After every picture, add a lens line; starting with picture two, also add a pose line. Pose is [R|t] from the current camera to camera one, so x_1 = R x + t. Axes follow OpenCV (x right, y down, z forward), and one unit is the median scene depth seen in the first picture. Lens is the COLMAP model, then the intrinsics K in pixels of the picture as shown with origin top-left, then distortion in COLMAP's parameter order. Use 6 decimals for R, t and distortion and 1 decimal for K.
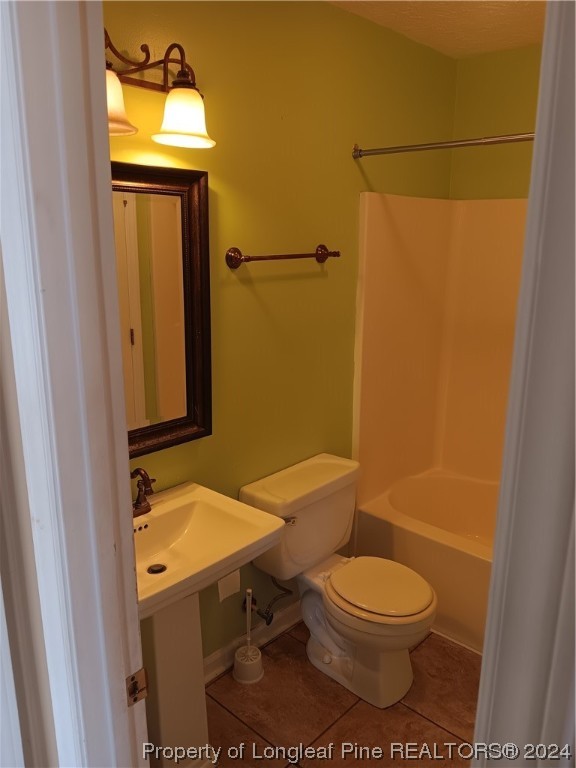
lens RADIAL K [[598.0, 0, 289.6], [0, 598.0, 386.6], [0, 0, 1]] dist [0.042071, -0.106951]
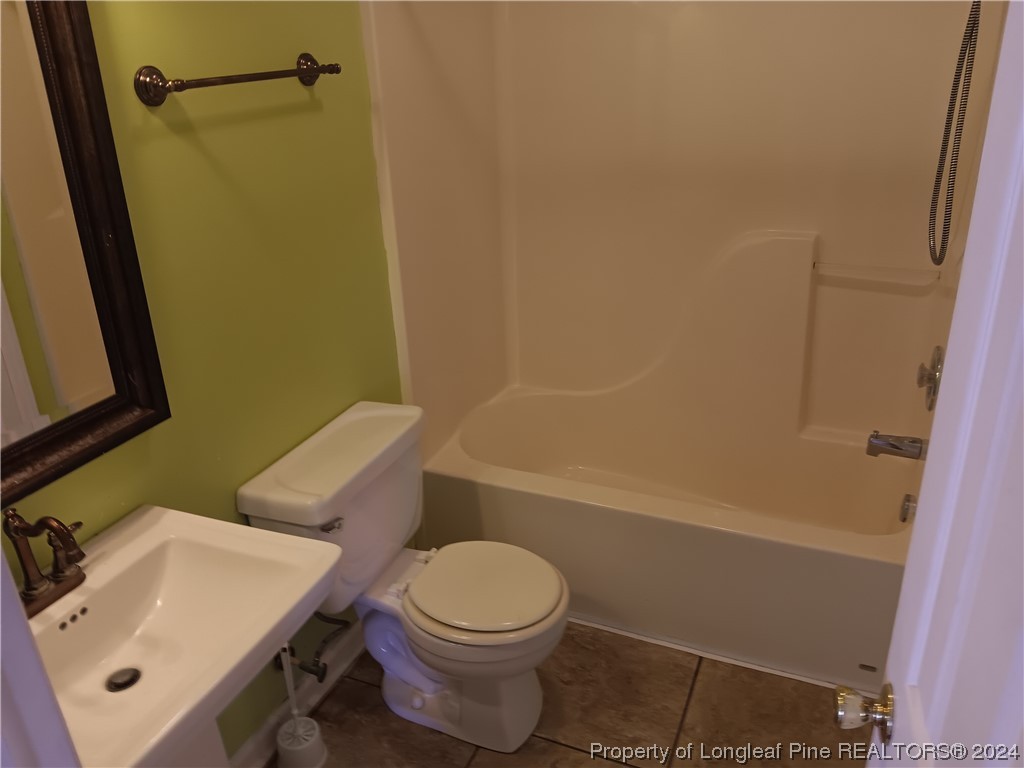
lens RADIAL K [[797.4, 0, 518.3], [0, 797.4, 392.6], [0, 0, 1]] dist [0.042071, -0.106951]
pose [[0.939448, -0.173018, 0.295809, -0.041427], [0.122547, 0.975724, 0.181507, -0.036838], [-0.320032, -0.134266, 0.937844, 0.190035]]
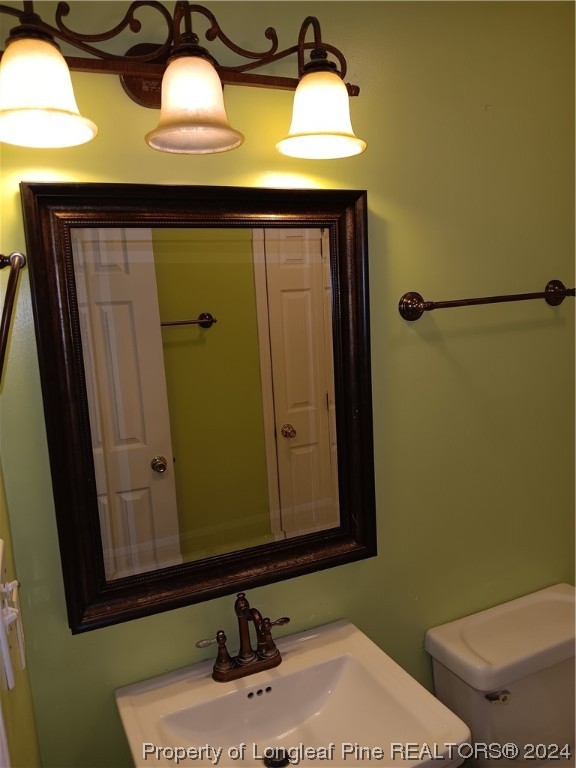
lens RADIAL K [[598.0, 0, 280.9], [0, 598.0, 381.8], [0, 0, 1]] dist [0.042071, -0.106951]
pose [[0.911438, -0.005296, -0.411403, 0.055648], [-0.032634, 0.995836, -0.085120, -0.056984], [0.410141, 0.091007, 0.907470, 0.285672]]
